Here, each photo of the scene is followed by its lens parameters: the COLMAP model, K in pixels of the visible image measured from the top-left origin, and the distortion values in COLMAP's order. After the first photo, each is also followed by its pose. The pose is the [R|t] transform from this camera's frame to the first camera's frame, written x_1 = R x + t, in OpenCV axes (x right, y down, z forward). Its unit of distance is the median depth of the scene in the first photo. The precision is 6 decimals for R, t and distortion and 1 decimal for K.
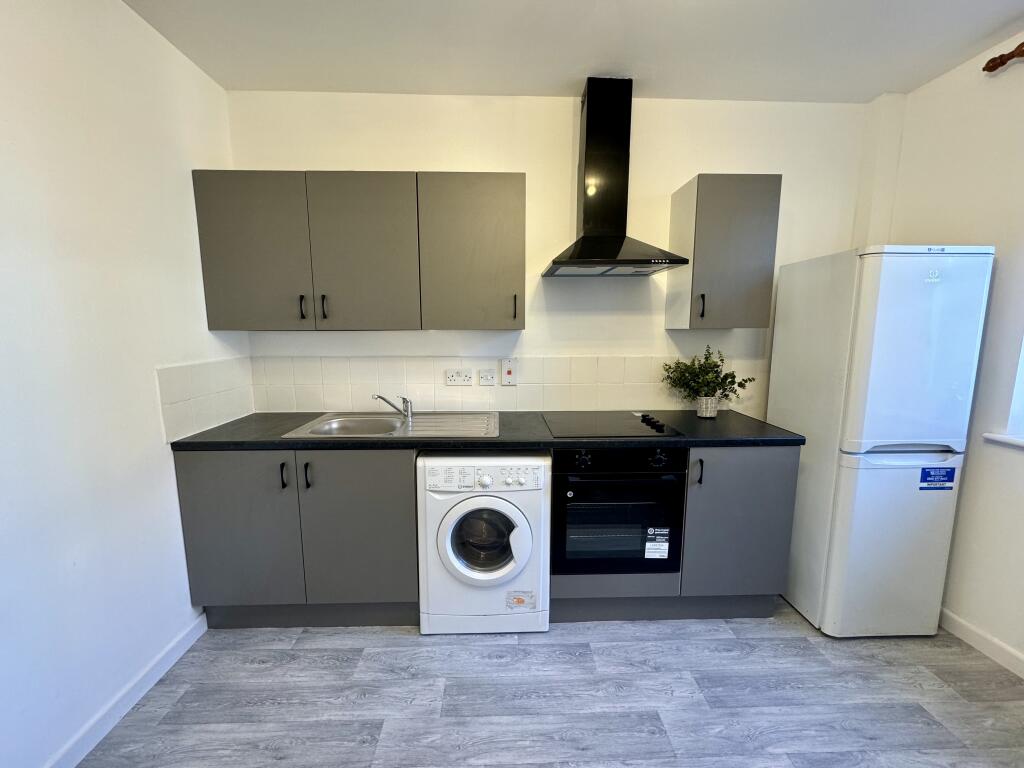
lens RADIAL K [[404.3, 0, 512.0], [0, 404.3, 384.0], [0, 0, 1]] dist [-0.000614, -0.000011]
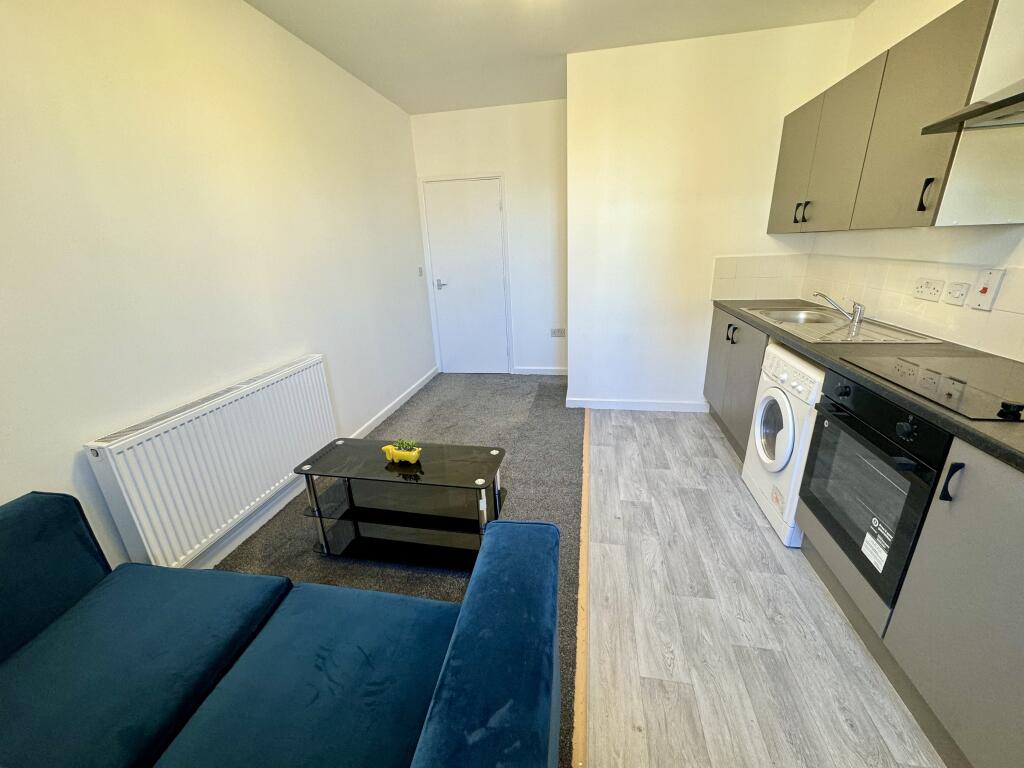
lens RADIAL K [[404.3, 0, 512.0], [0, 404.3, 384.0], [0, 0, 1]] dist [-0.000614, -0.000011]
pose [[-0.214989, 0.327092, -0.920212, 1.059027], [-0.098775, 0.930131, 0.353695, -0.054404], [0.971609, 0.166934, -0.167659, 0.450059]]
